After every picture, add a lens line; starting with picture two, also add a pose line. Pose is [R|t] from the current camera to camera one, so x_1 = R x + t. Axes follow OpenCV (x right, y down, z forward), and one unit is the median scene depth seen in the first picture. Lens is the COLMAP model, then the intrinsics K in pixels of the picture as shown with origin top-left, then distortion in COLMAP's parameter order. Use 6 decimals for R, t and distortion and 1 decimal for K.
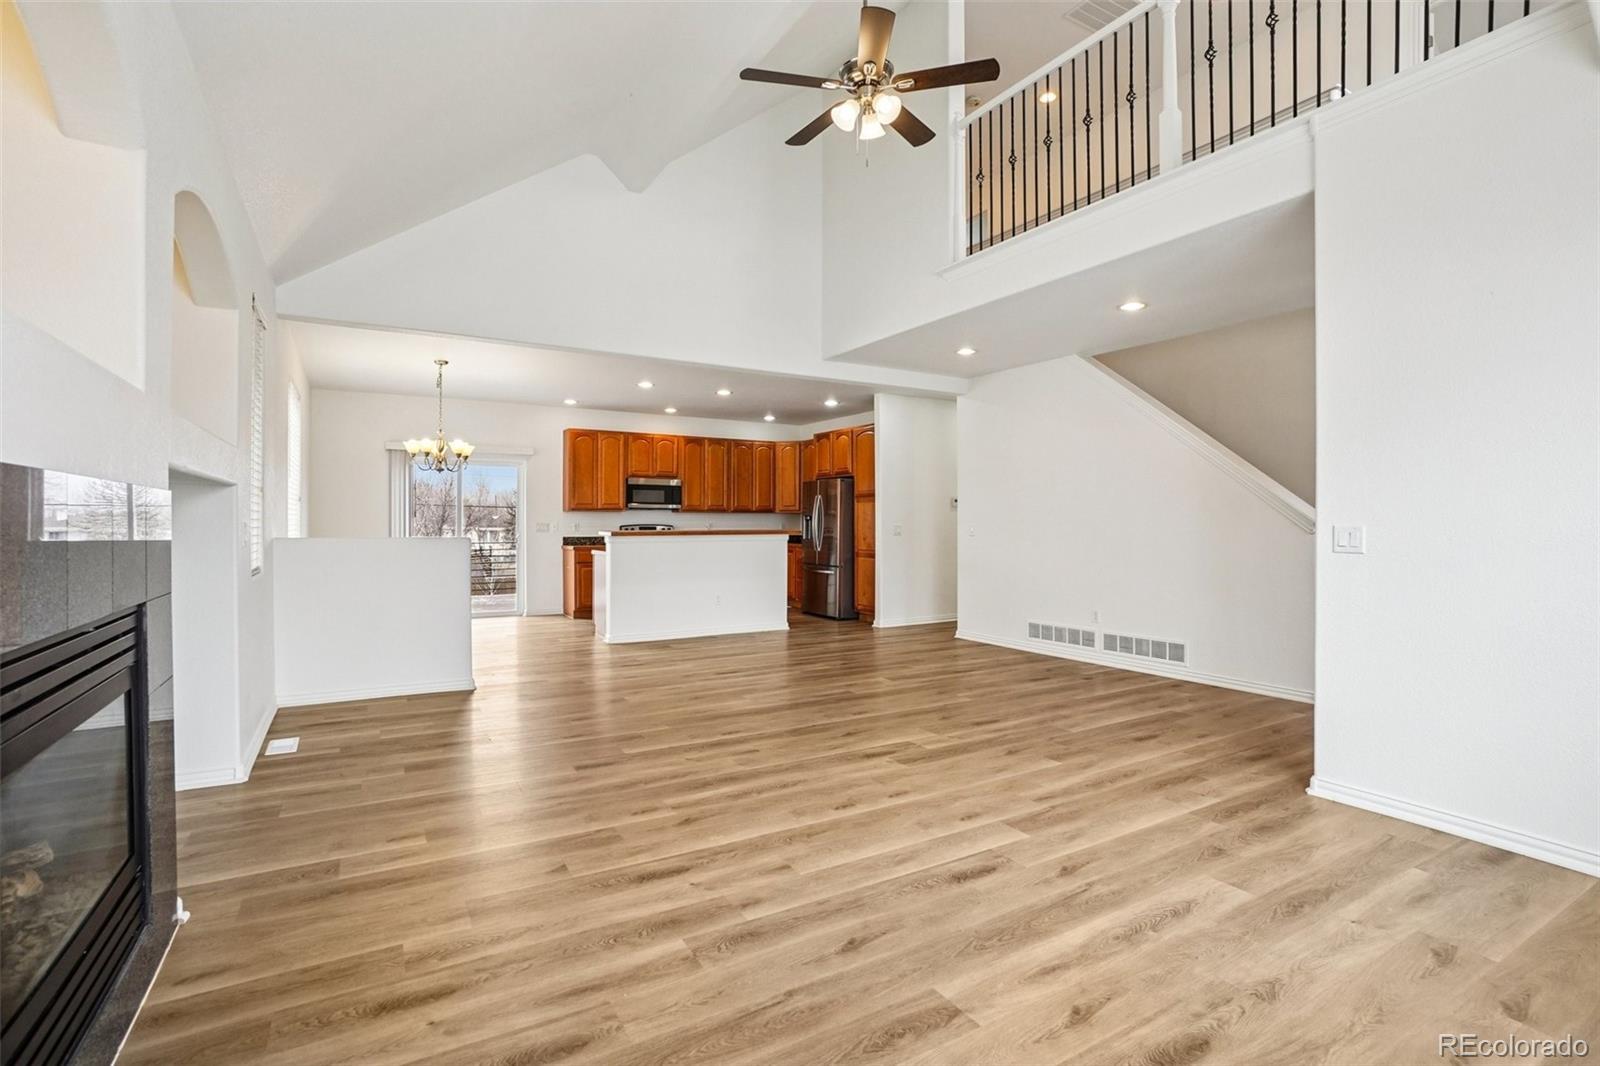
lens RADIAL K [[752.9, 0, 792.1], [0, 752.9, 523.0], [0, 0, 1]] dist [-0.029357, 0.000342]
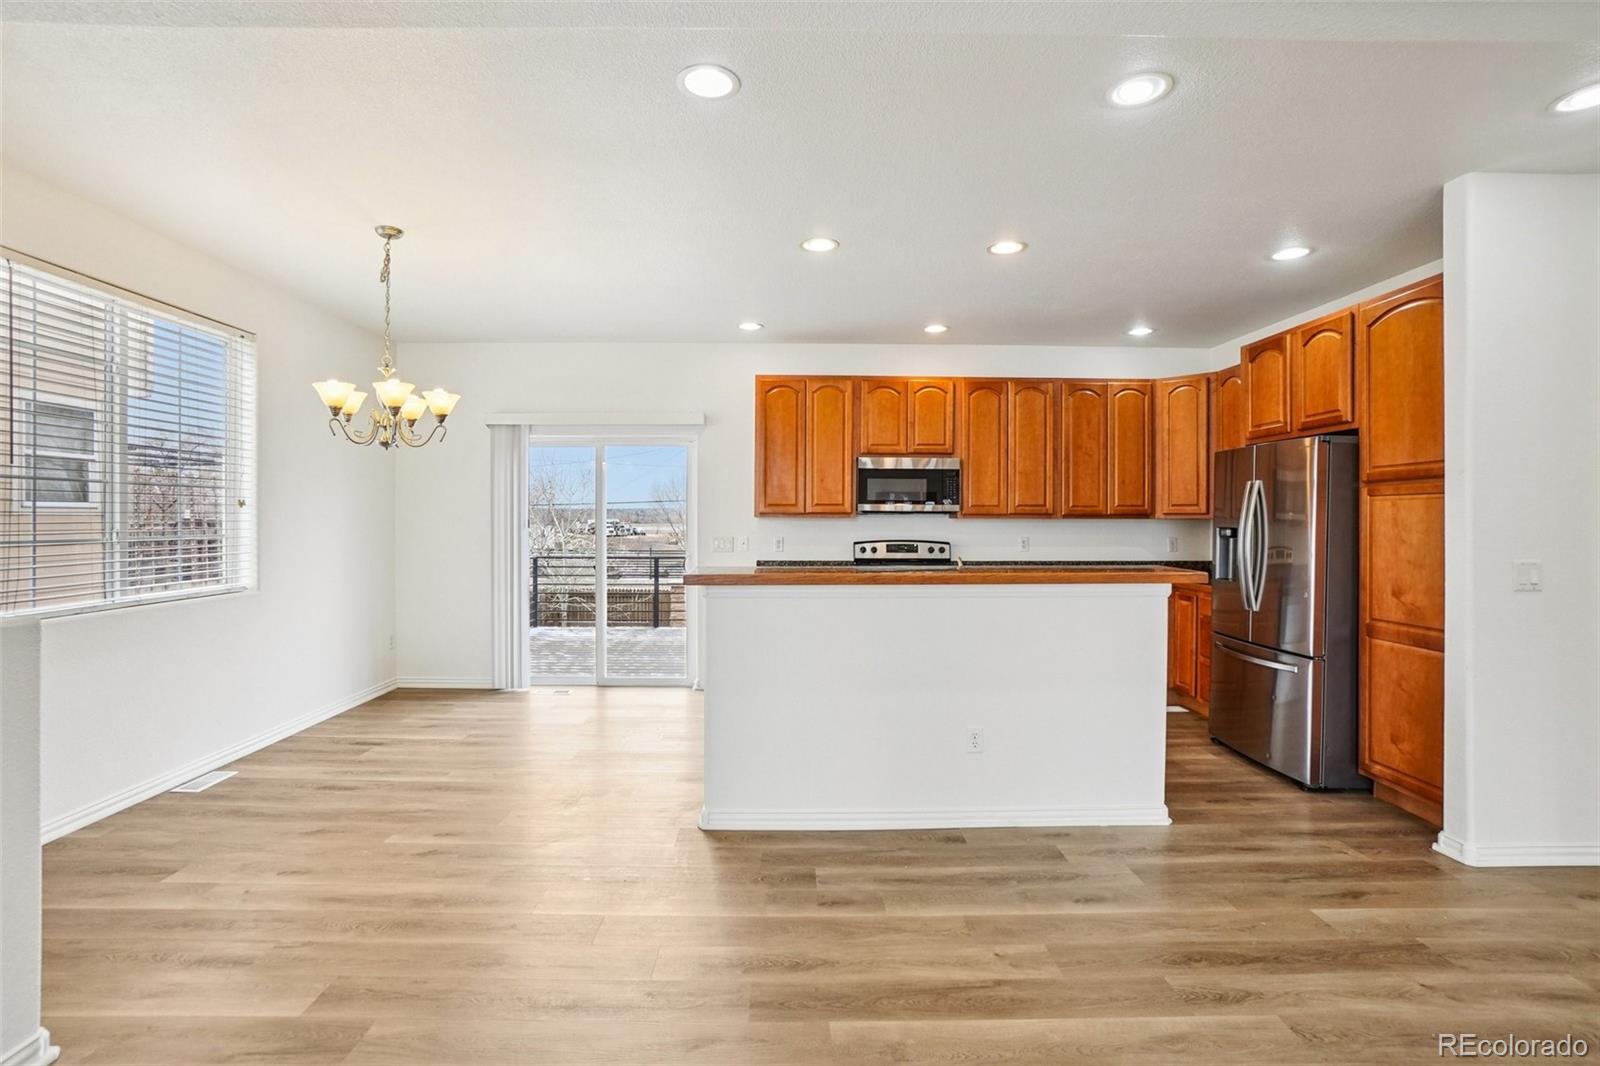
lens RADIAL K [[752.9, 0, 792.1], [0, 752.9, 523.0], [0, 0, 1]] dist [-0.029357, 0.000342]
pose [[0.874050, 0.001361, -0.485835, 0.010476], [0.001405, 0.999985, 0.005329, -0.014787], [0.485835, -0.005340, 0.874034, 0.493374]]
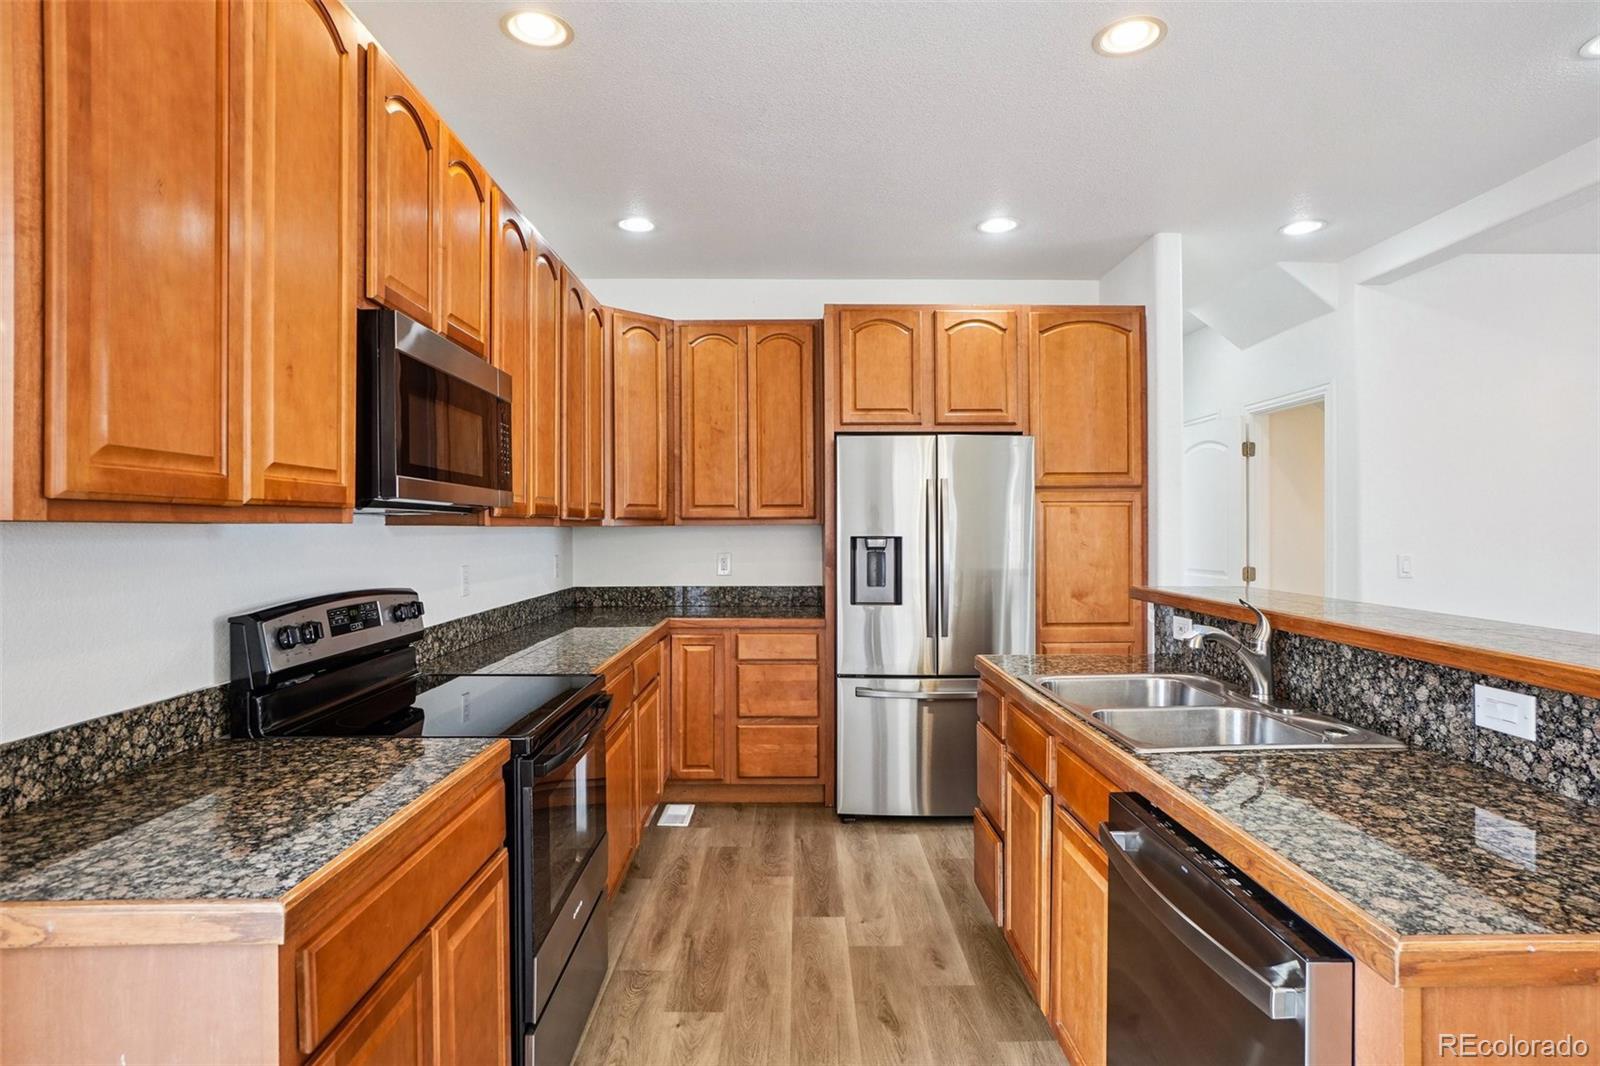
lens RADIAL K [[799.5, 0, 794.1], [0, 799.5, 522.2], [0, 0, 1]] dist [-0.057473, 0.023799]
pose [[0.520714, -0.001214, 0.853730, -0.317677], [0.001785, 0.999998, 0.000333, -0.015905], [-0.853729, 0.001350, 0.520715, 0.851877]]
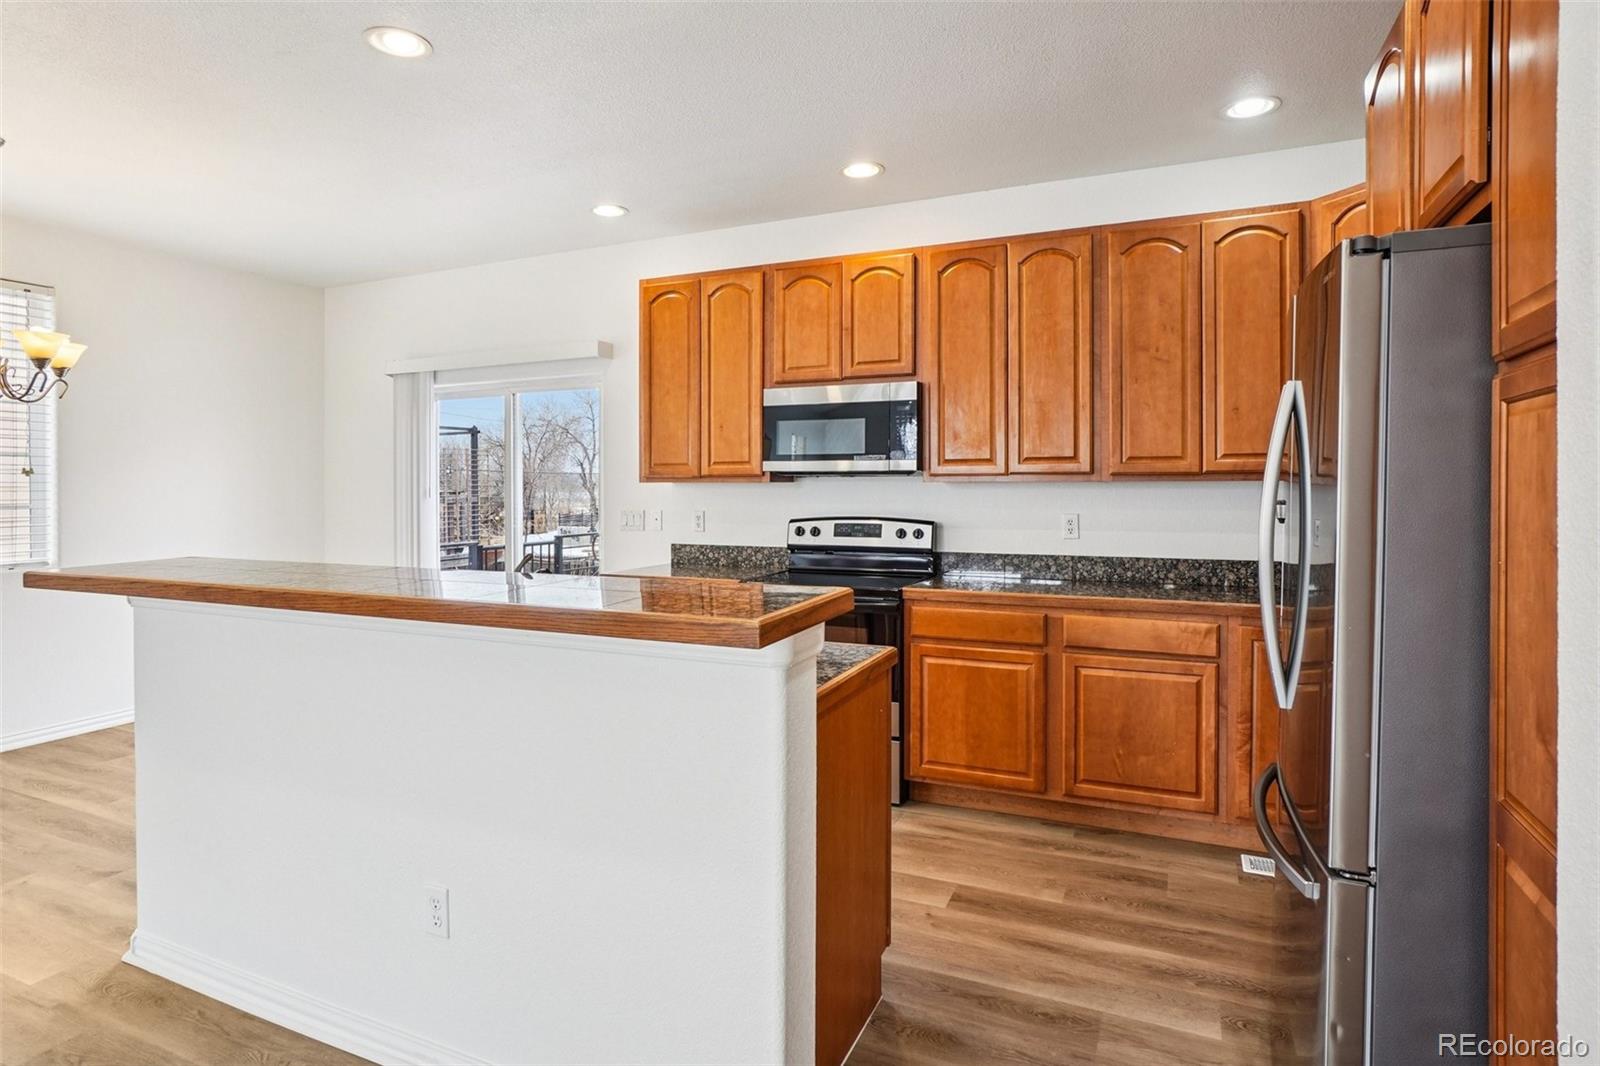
lens RADIAL K [[833.6, 0, 796.5], [0, 833.6, 499.1], [0, 0, 1]] dist [-0.022778, -0.000116]
pose [[0.584540, 0.007393, -0.811331, 0.118517], [0.006736, 0.999880, 0.013964, -0.013031], [0.811337, -0.013627, 0.584420, 0.786665]]
